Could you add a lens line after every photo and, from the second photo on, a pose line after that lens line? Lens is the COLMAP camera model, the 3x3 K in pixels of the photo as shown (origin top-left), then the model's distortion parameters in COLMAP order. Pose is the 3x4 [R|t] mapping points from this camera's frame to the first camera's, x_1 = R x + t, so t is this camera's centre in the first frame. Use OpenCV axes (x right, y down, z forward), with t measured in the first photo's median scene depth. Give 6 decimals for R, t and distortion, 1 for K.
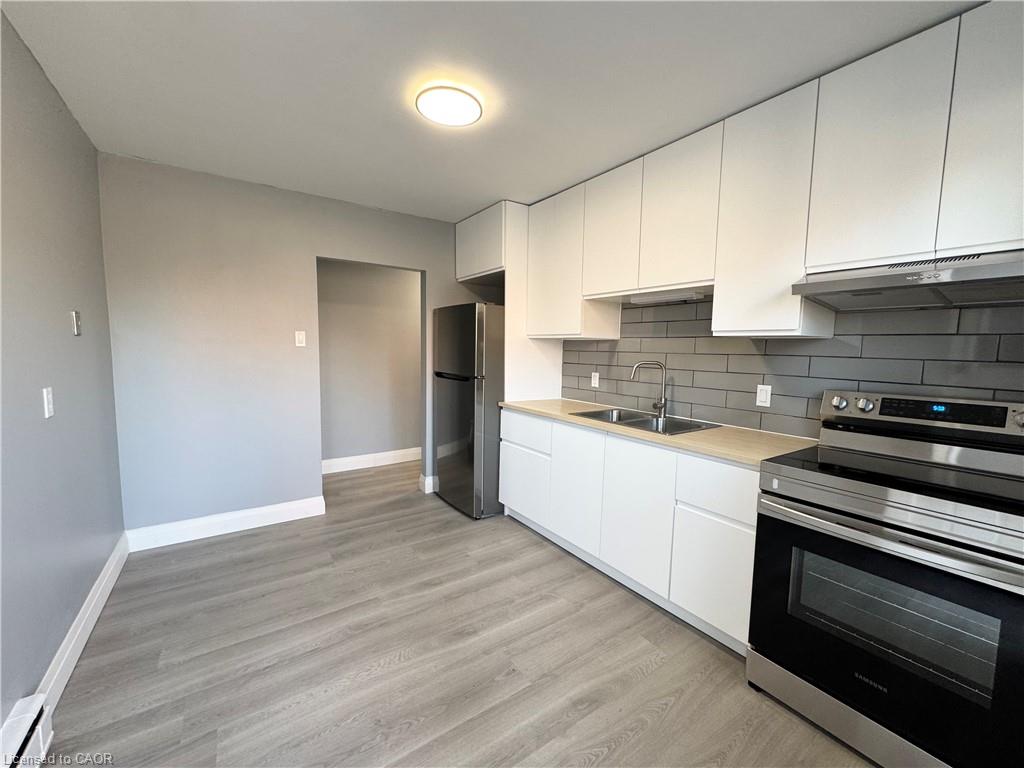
lens RADIAL K [[412.5, 0, 512.0], [0, 412.5, 384.0], [0, 0, 1]] dist [0.000544, 0.000057]
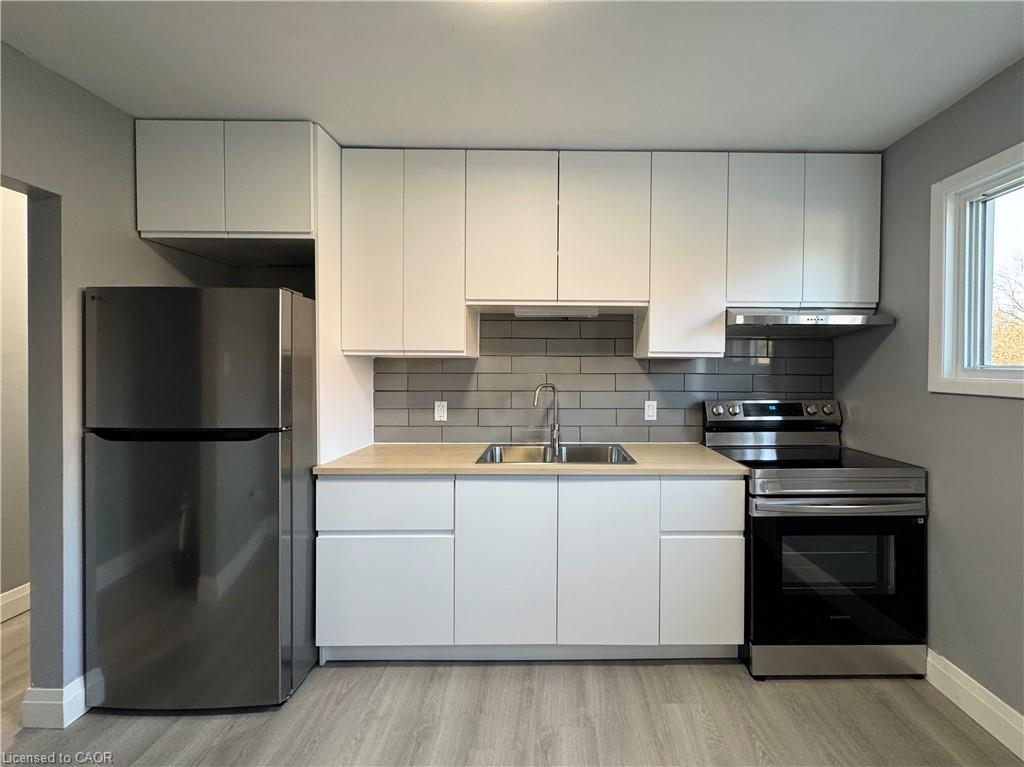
lens RADIAL K [[440.3, 0, 513.3], [0, 440.3, 369.9], [0, 0, 1]] dist [-0.003444, -0.000502]
pose [[0.559903, -0.024239, 0.828203, -0.409404], [0.080091, 0.996474, -0.024982, -0.057984], [-0.824678, 0.080319, 0.559871, 0.467057]]
